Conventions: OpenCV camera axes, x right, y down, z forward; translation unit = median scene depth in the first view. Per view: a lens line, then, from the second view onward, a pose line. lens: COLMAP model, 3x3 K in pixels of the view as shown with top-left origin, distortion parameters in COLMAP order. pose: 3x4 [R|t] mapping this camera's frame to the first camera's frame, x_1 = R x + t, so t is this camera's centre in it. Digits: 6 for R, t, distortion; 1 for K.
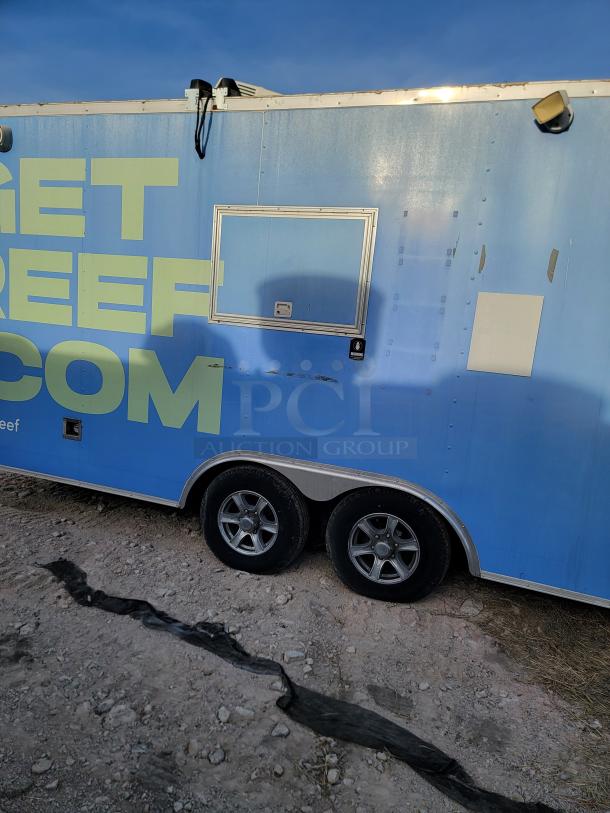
lens RADIAL K [[572.9, 0, 307.3], [0, 572.9, 409.4], [0, 0, 1]] dist [0.039650, -0.003659]
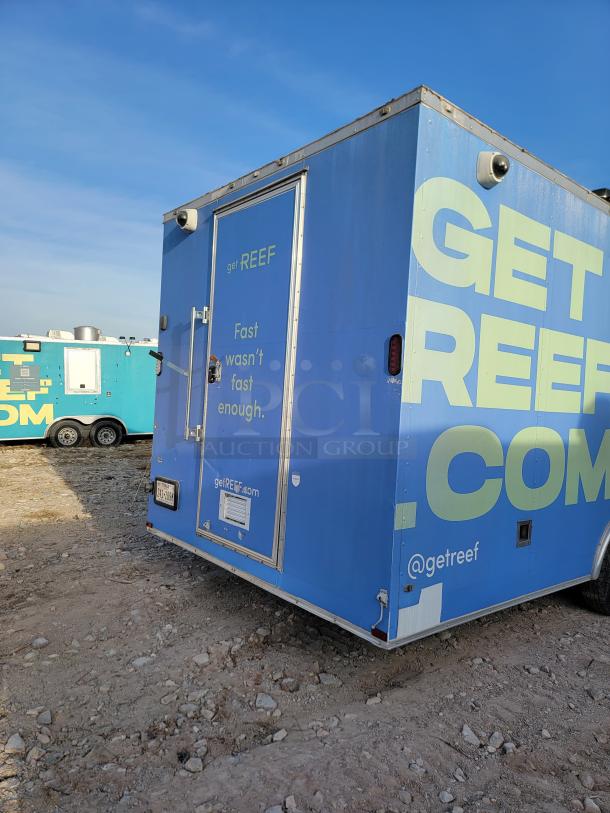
lens RADIAL K [[572.9, 0, 307.3], [0, 572.9, 409.4], [0, 0, 1]] dist [0.039650, -0.003659]
pose [[0.498057, -0.065636, 0.864657, -1.316065], [0.131515, 0.991314, -0.000505, -0.189789], [-0.857113, 0.113966, 0.502363, 0.860862]]
